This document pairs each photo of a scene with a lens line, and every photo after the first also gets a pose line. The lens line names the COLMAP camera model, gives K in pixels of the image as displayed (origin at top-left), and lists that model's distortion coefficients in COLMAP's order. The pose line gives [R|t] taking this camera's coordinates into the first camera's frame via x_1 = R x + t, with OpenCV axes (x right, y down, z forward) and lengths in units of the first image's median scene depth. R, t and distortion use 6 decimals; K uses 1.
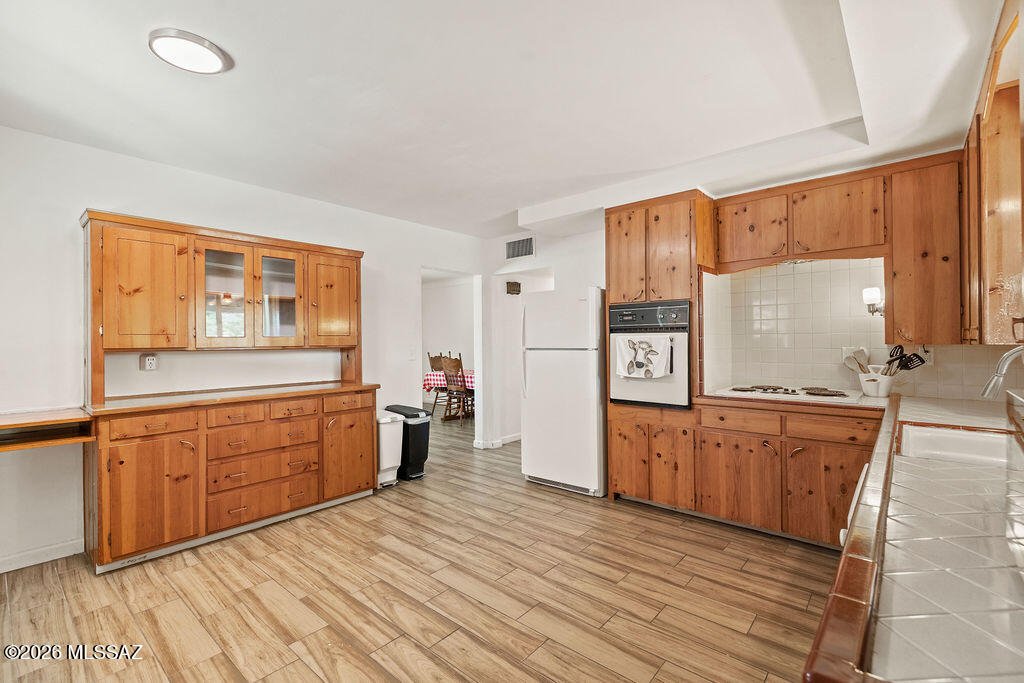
lens RADIAL K [[450.4, 0, 509.6], [0, 450.4, 335.2], [0, 0, 1]] dist [0.000063, -0.000201]
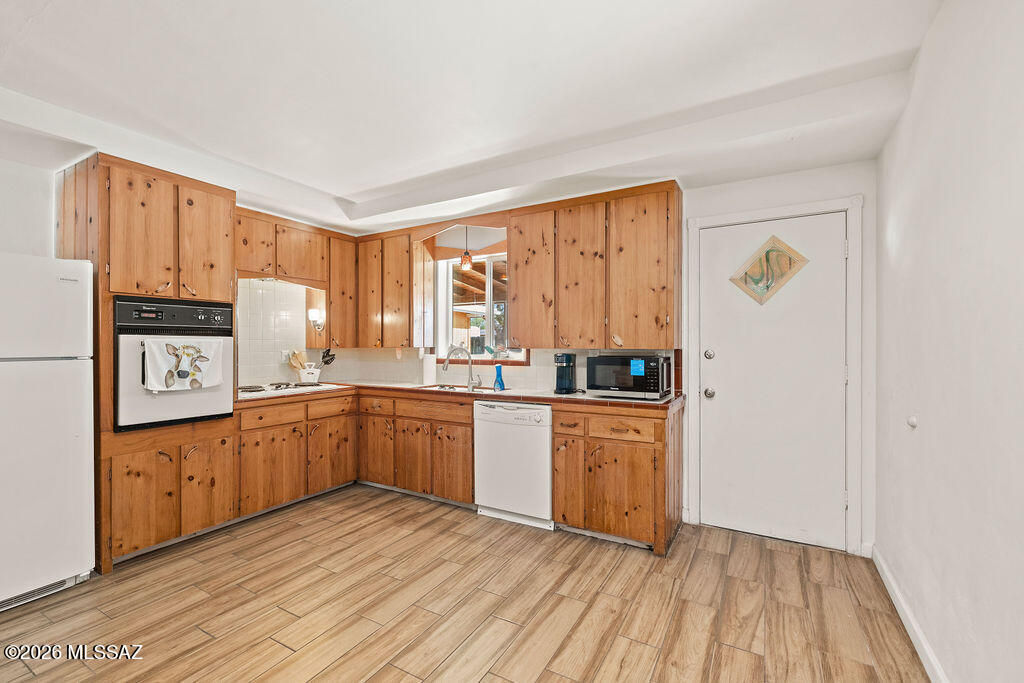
lens RADIAL K [[450.4, 0, 509.6], [0, 450.4, 335.2], [0, 0, 1]] dist [0.000063, -0.000201]
pose [[-0.197174, 0.024372, 0.980065, -0.666170], [-0.013905, 0.999521, -0.027653, 0.009155], [-0.980270, -0.019080, -0.196741, 0.601559]]
